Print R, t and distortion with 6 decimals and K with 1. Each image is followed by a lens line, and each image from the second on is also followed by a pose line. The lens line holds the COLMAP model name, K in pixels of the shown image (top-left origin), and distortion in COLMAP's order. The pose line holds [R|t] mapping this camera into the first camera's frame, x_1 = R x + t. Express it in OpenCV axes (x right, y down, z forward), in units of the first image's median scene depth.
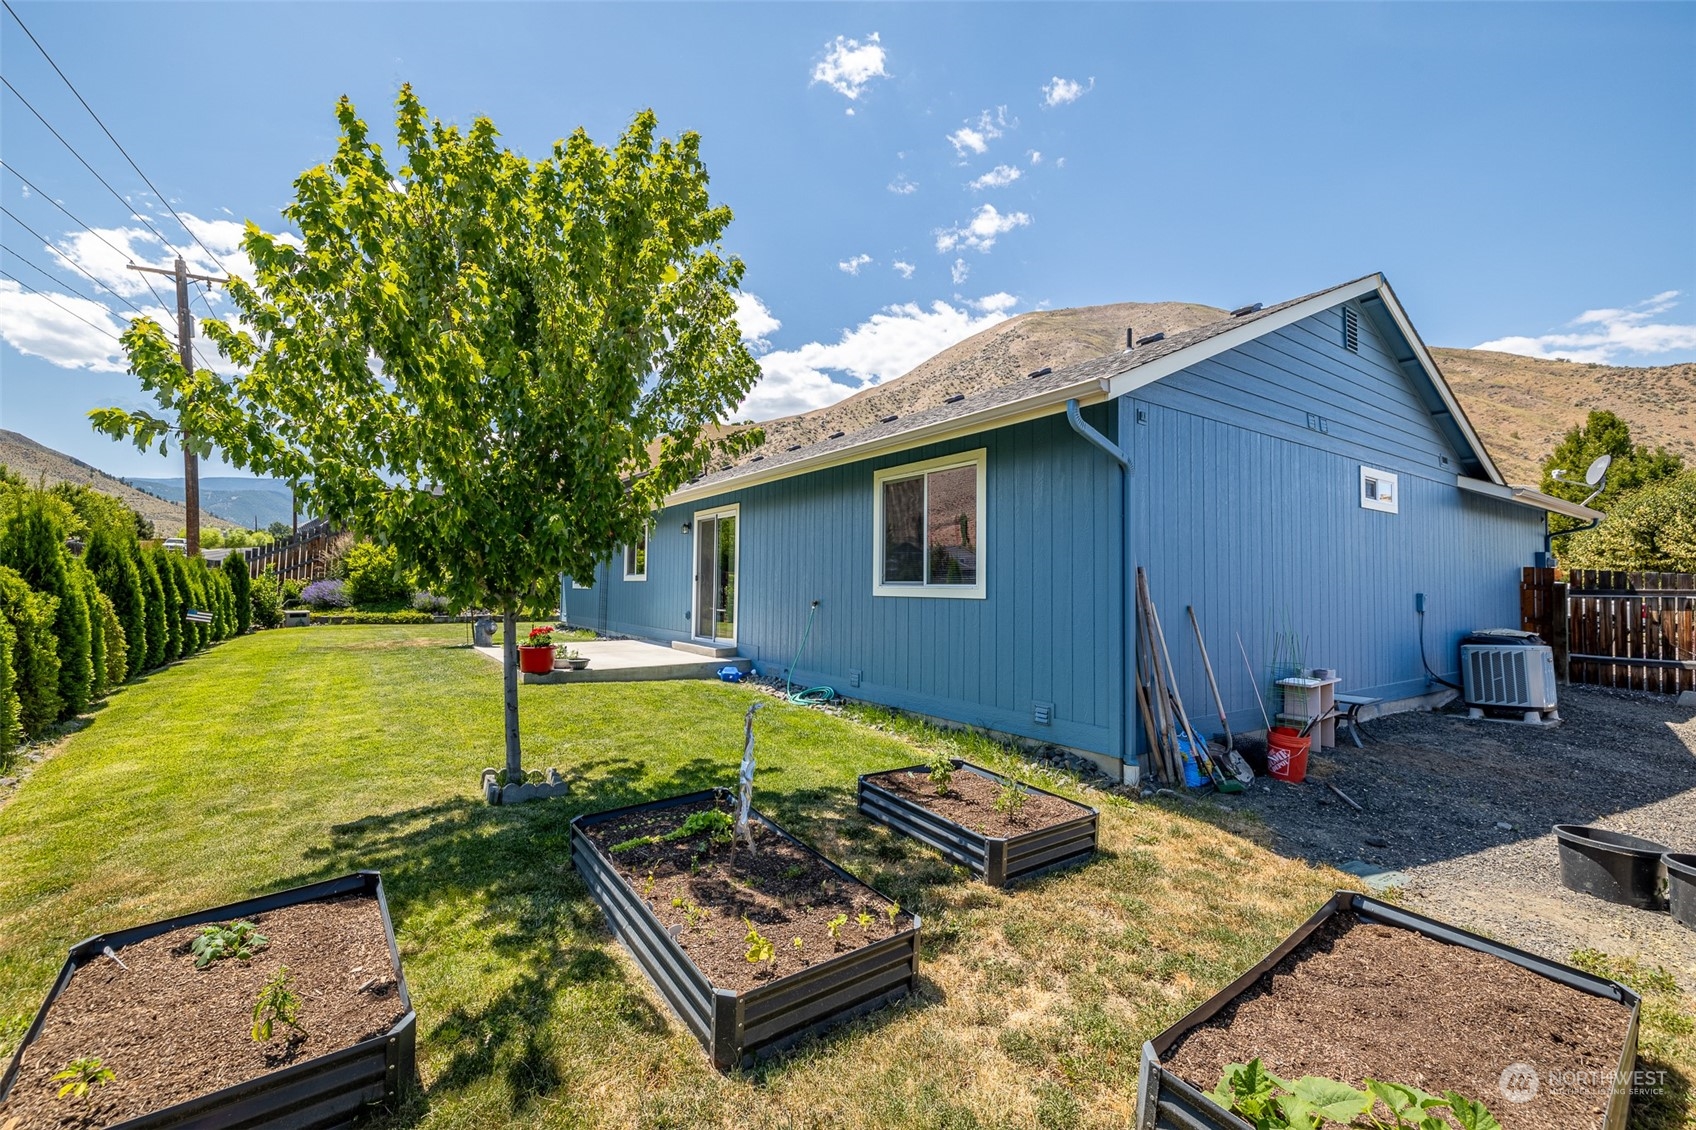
lens RADIAL K [[738.2, 0, 851.7], [0, 738.2, 577.6], [0, 0, 1]] dist [-0.002874, -0.000369]
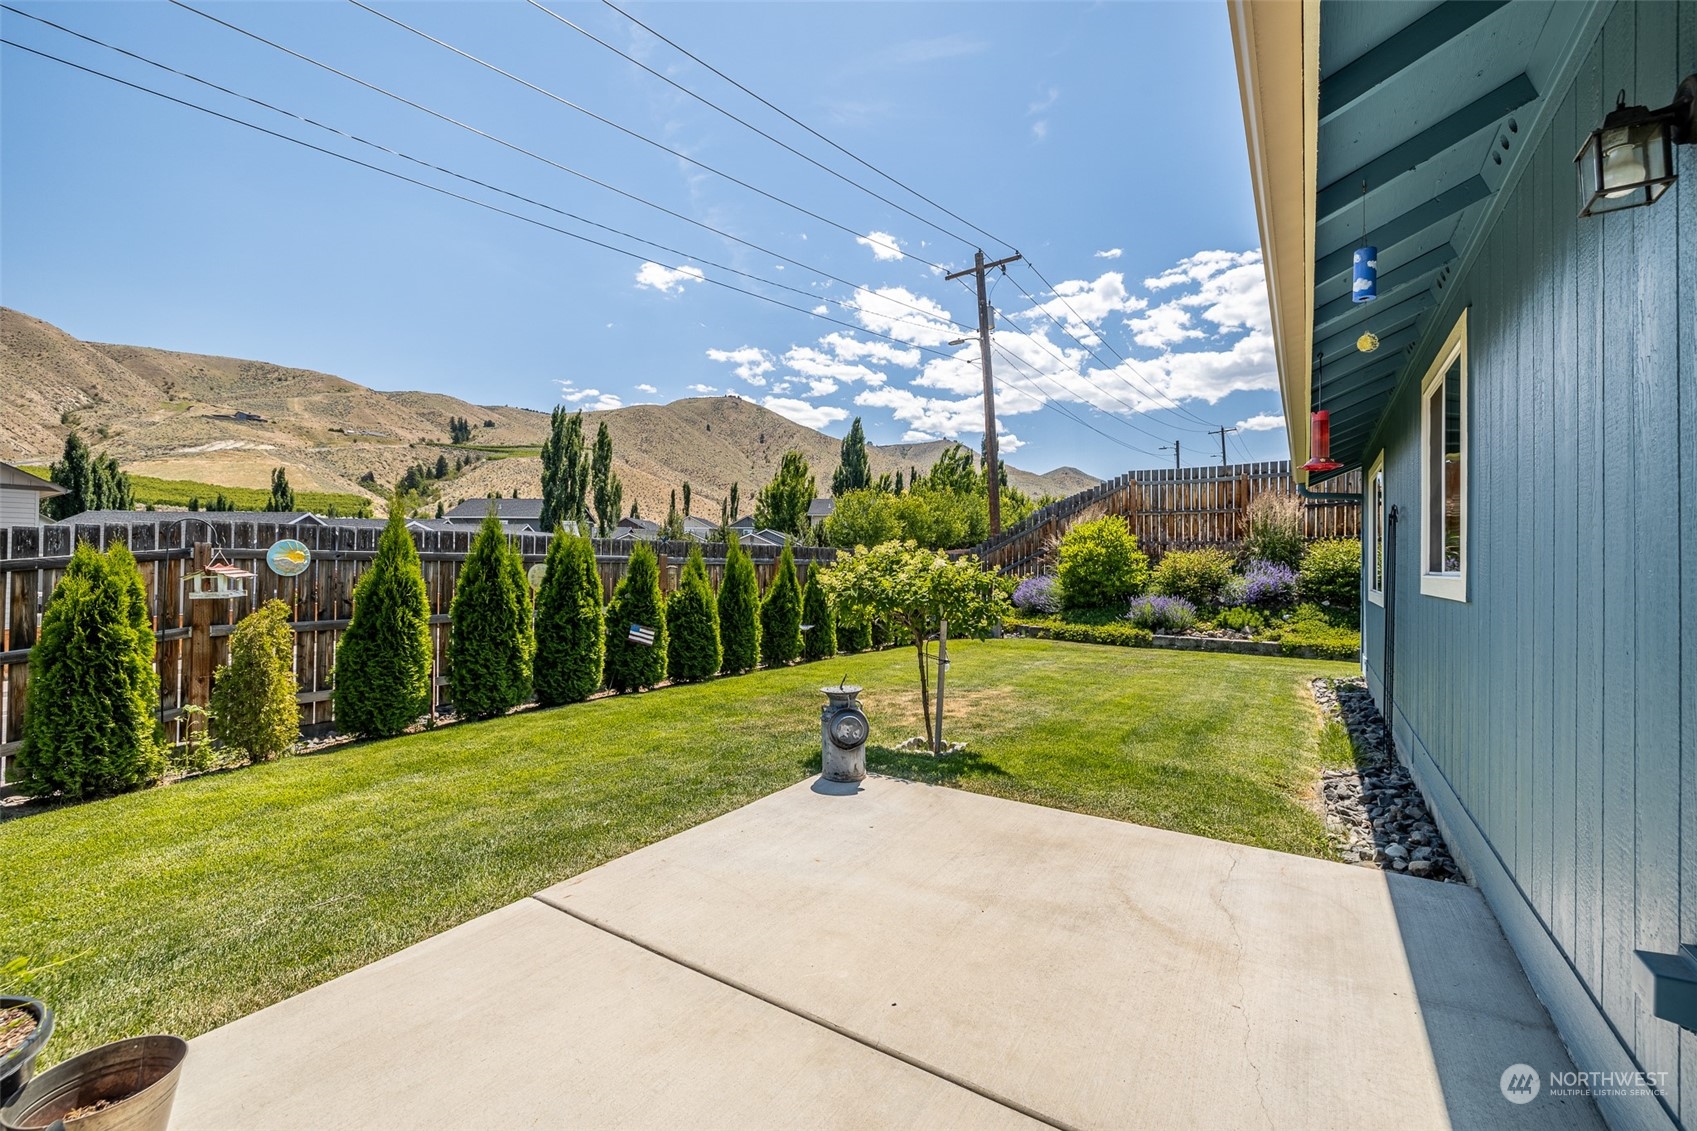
lens RADIAL K [[728.3, 0, 823.1], [0, 728.3, 558.6], [0, 0, 1]] dist [0.003388, -0.001091]
pose [[0.352576, -0.020117, -0.935567, -0.099560], [0.009047, 0.999795, -0.018088, -0.002824], [0.935739, -0.002086, 0.352686, 0.539680]]
